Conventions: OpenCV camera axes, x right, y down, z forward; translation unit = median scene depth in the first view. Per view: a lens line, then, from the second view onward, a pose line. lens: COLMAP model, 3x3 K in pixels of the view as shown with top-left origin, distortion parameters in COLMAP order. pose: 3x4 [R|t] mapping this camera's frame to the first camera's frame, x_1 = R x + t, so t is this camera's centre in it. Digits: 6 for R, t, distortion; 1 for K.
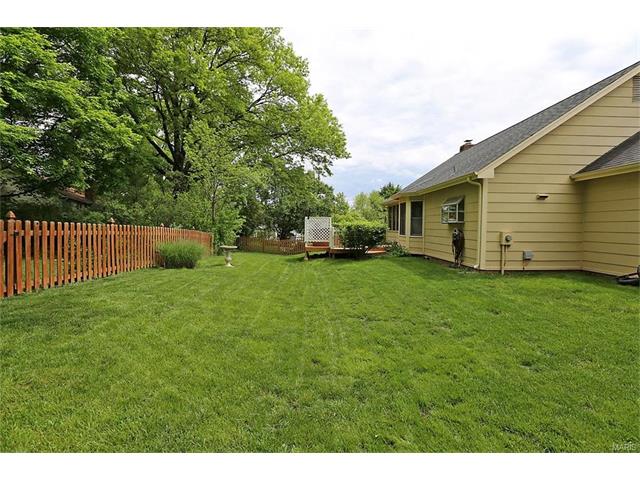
lens RADIAL K [[285.6, 0, 320.0], [0, 285.6, 240.0], [0, 0, 1]] dist [-0.002314, -0.000561]
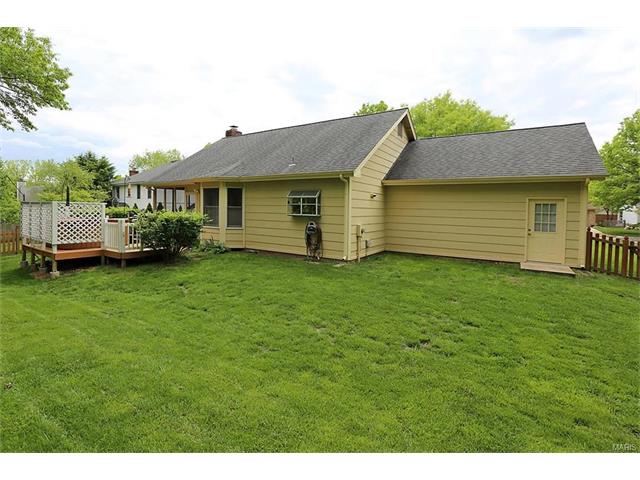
lens RADIAL K [[285.6, 0, 320.0], [0, 285.6, 240.0], [0, 0, 1]] dist [-0.002314, -0.000561]
pose [[0.590710, -0.079482, 0.802960, -0.334487], [0.029047, 0.996586, 0.077279, -0.054837], [-0.806361, -0.022326, 0.591002, 0.390819]]
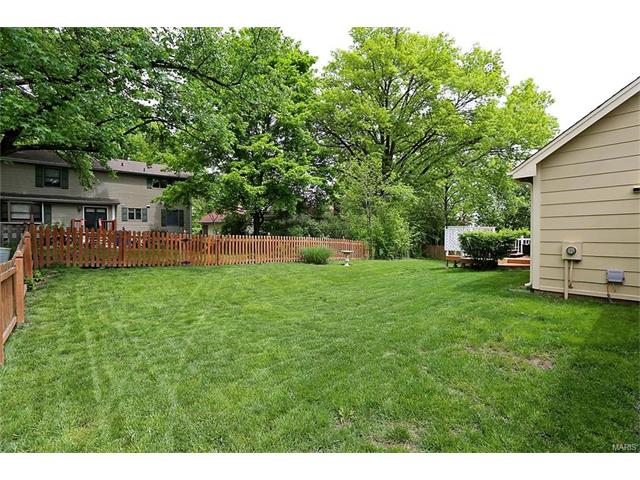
lens RADIAL K [[285.6, 0, 320.0], [0, 285.6, 240.0], [0, 0, 1]] dist [-0.002314, -0.000561]
pose [[0.658888, 0.003194, -0.752235, 0.685790], [-0.020207, 0.999705, -0.013455, -0.009675], [0.751970, 0.024066, 0.658758, 0.015663]]
